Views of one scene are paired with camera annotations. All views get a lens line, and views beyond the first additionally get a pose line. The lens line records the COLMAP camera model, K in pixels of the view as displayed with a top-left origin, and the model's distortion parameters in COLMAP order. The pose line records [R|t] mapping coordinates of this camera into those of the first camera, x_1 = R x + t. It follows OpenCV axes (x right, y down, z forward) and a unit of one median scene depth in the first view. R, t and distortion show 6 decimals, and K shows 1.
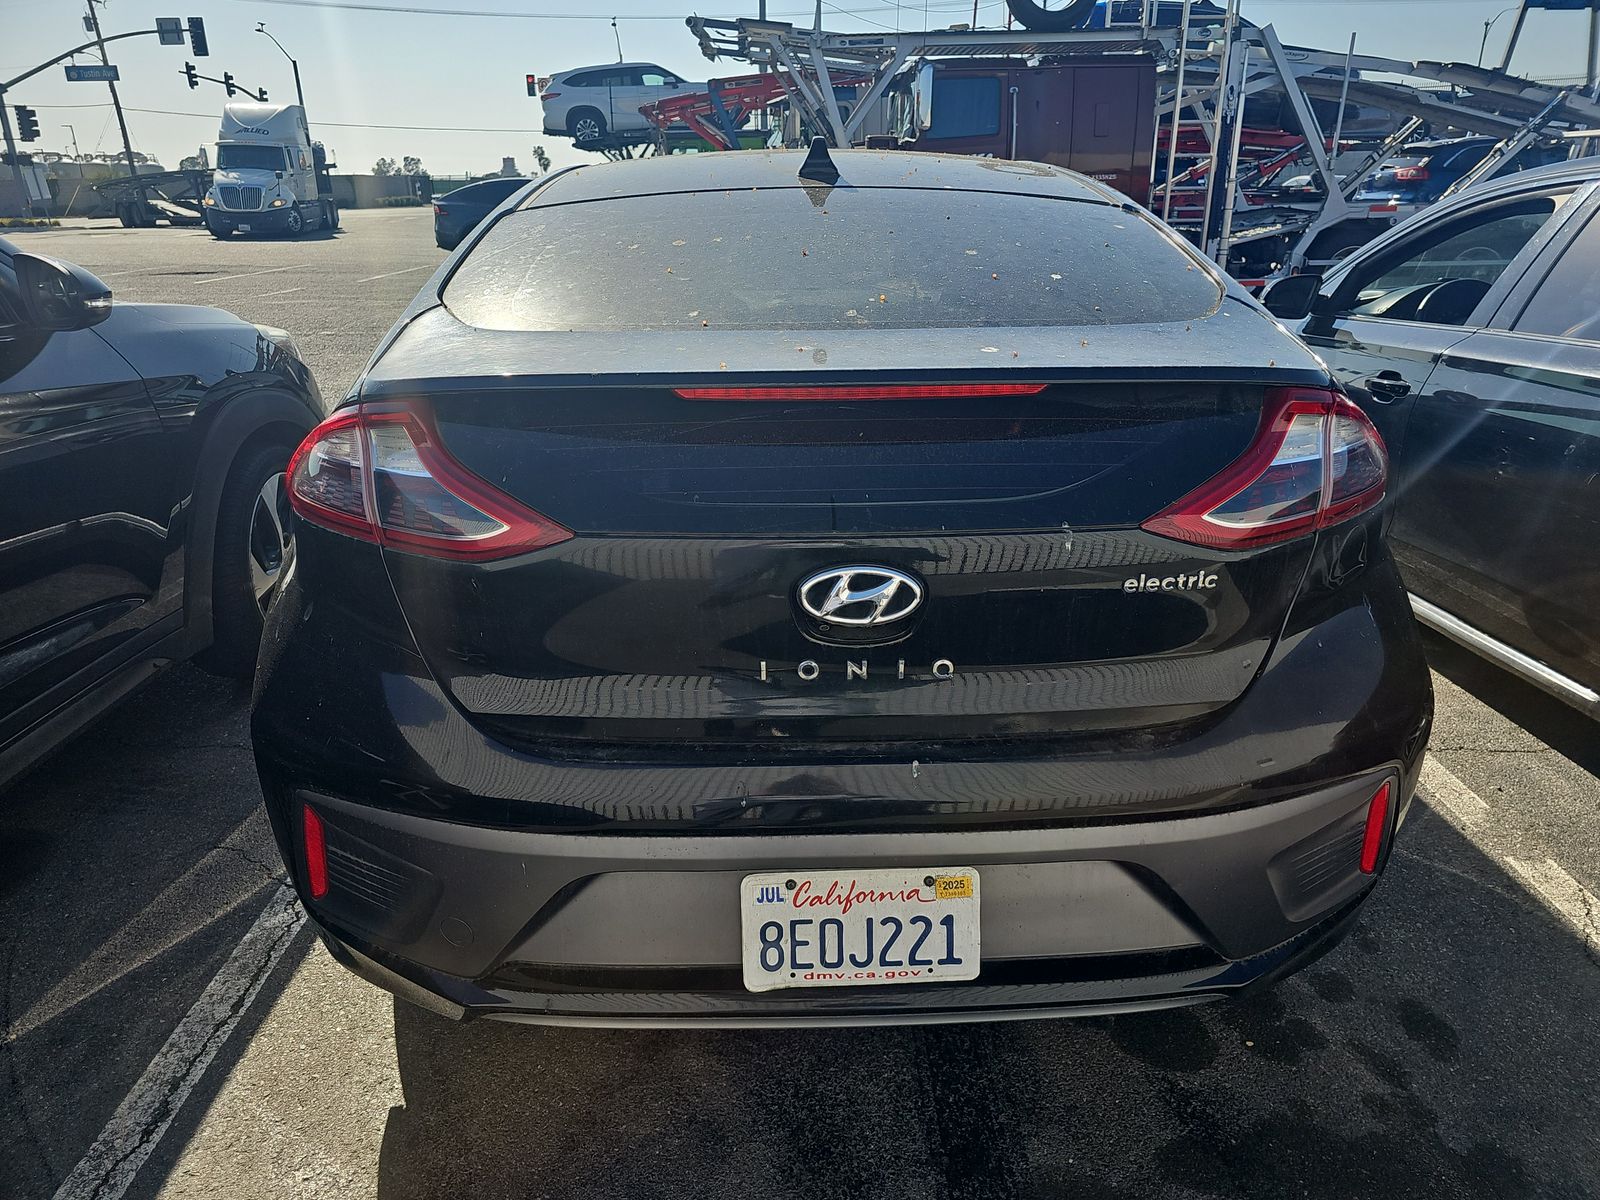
lens RADIAL K [[1014.4, 0, 800.0], [0, 1014.4, 600.0], [0, 0, 1]] dist [0.048546, -0.047175]
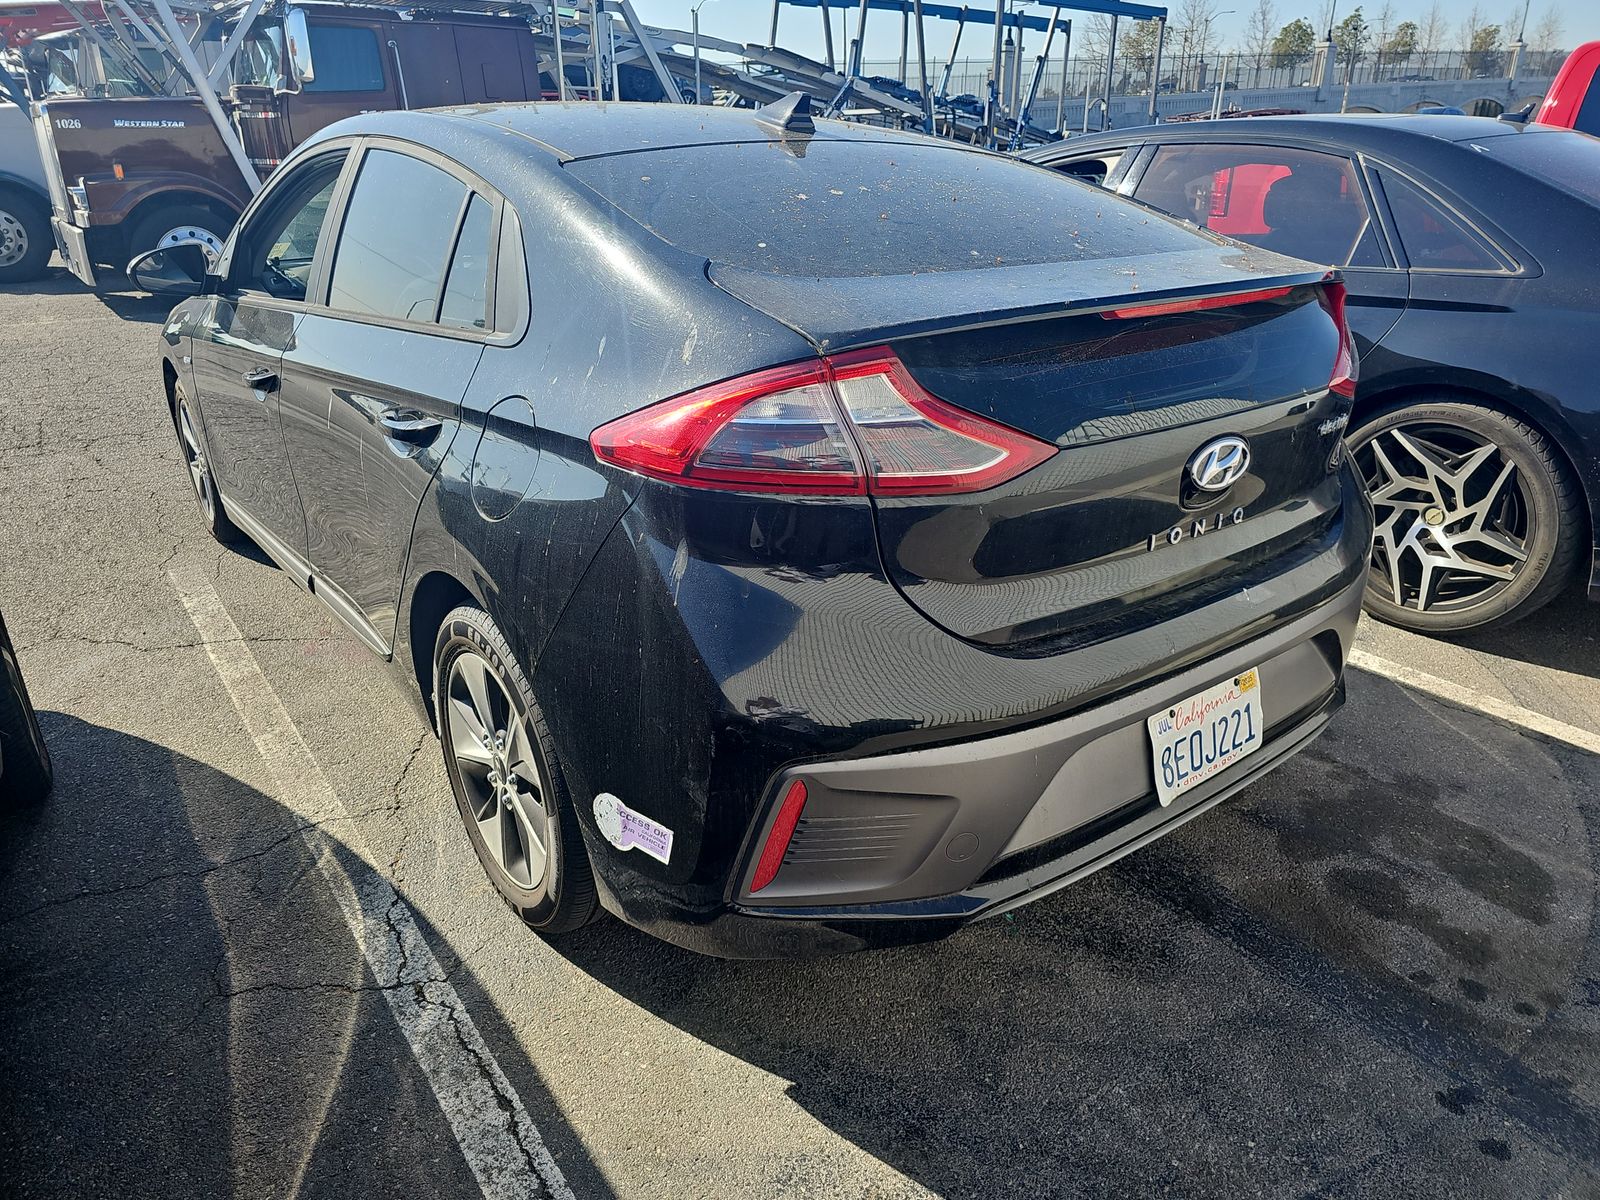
lens RADIAL K [[1014.4, 0, 800.0], [0, 1014.4, 600.0], [0, 0, 1]] dist [0.048546, -0.047175]
pose [[0.821033, -0.218365, 0.527467, -0.987293], [0.202715, 0.975257, 0.088207, -0.053603], [-0.533677, 0.034505, 0.844984, 0.190583]]
